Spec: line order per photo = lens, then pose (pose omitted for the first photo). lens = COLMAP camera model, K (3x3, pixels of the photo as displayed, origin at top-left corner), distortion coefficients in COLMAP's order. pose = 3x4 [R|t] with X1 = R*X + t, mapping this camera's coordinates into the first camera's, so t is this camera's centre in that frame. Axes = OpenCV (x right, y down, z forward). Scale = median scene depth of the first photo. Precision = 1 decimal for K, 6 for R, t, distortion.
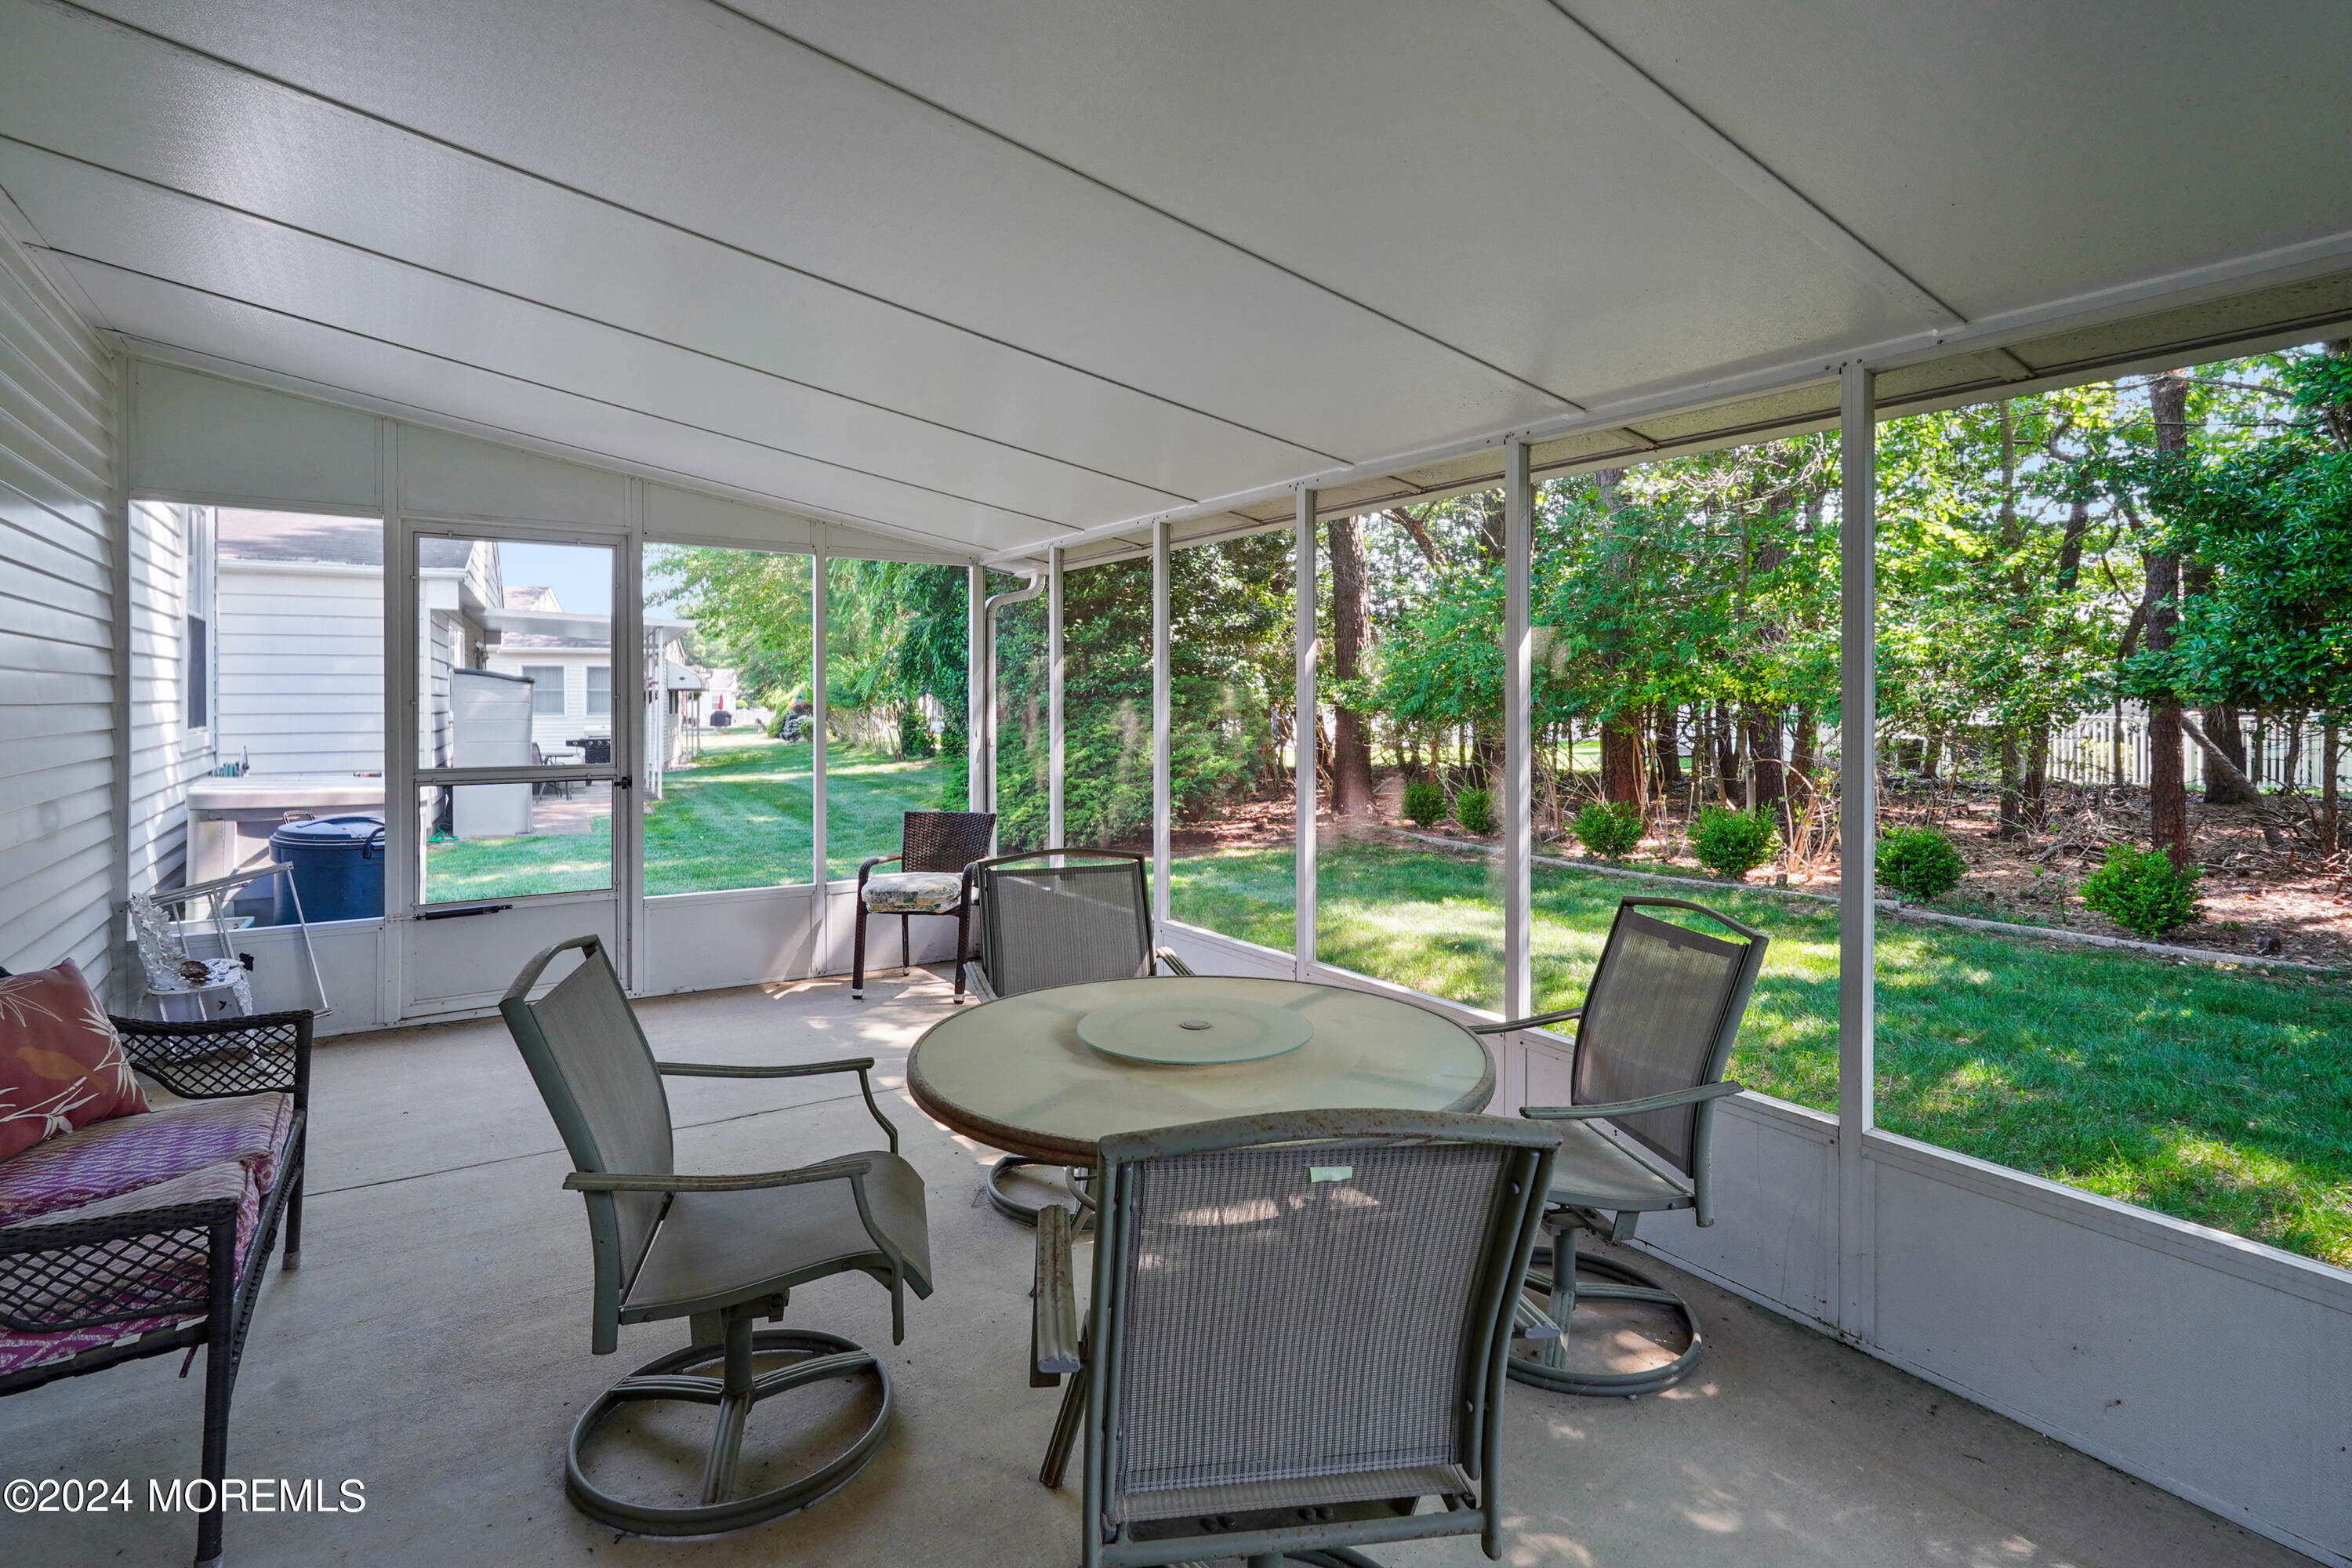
lens RADIAL K [[1115.2, 0, 1226.4], [0, 1115.2, 687.3], [0, 0, 1]] dist [-0.004373, 0.001364]
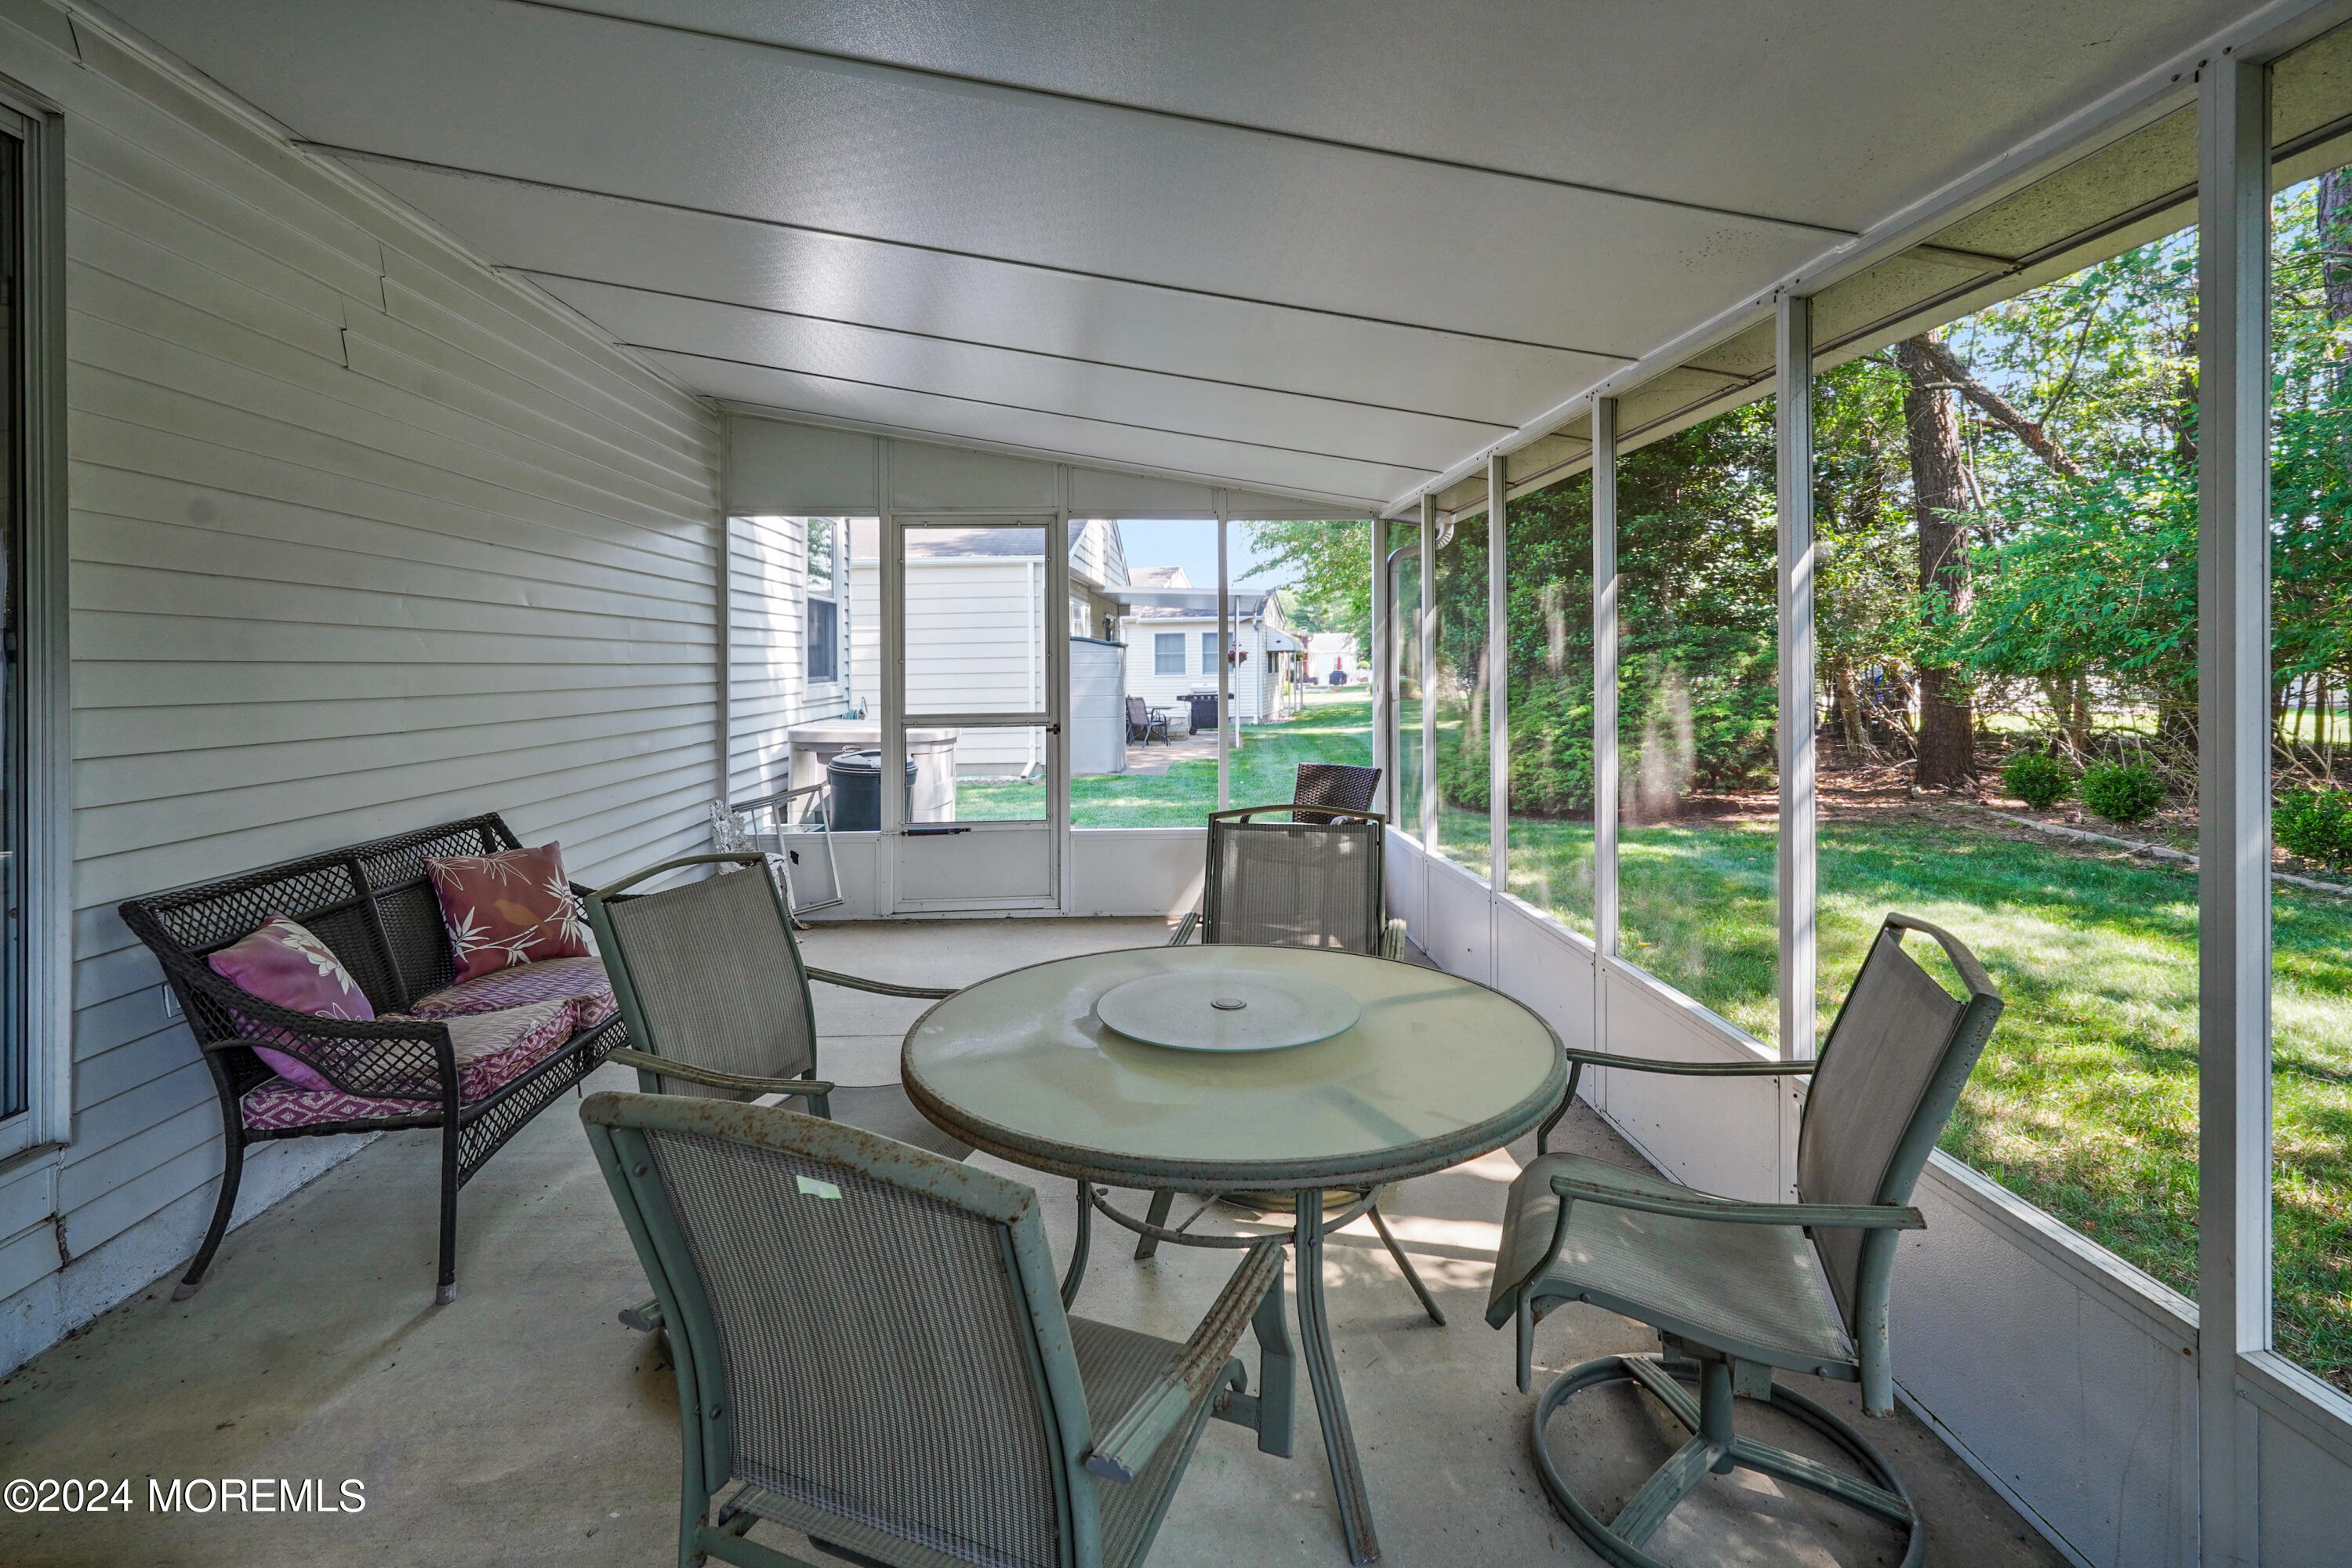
lens RADIAL K [[1101.9, 0, 1226.1], [0, 1101.9, 651.3], [0, 0, 1]] dist [-0.002207, 0.001978]
pose [[0.861752, -0.015813, -0.507083, 0.209491], [0.018220, 0.999834, -0.000216, 0.009083], [0.507002, -0.009053, 0.861897, 0.114688]]
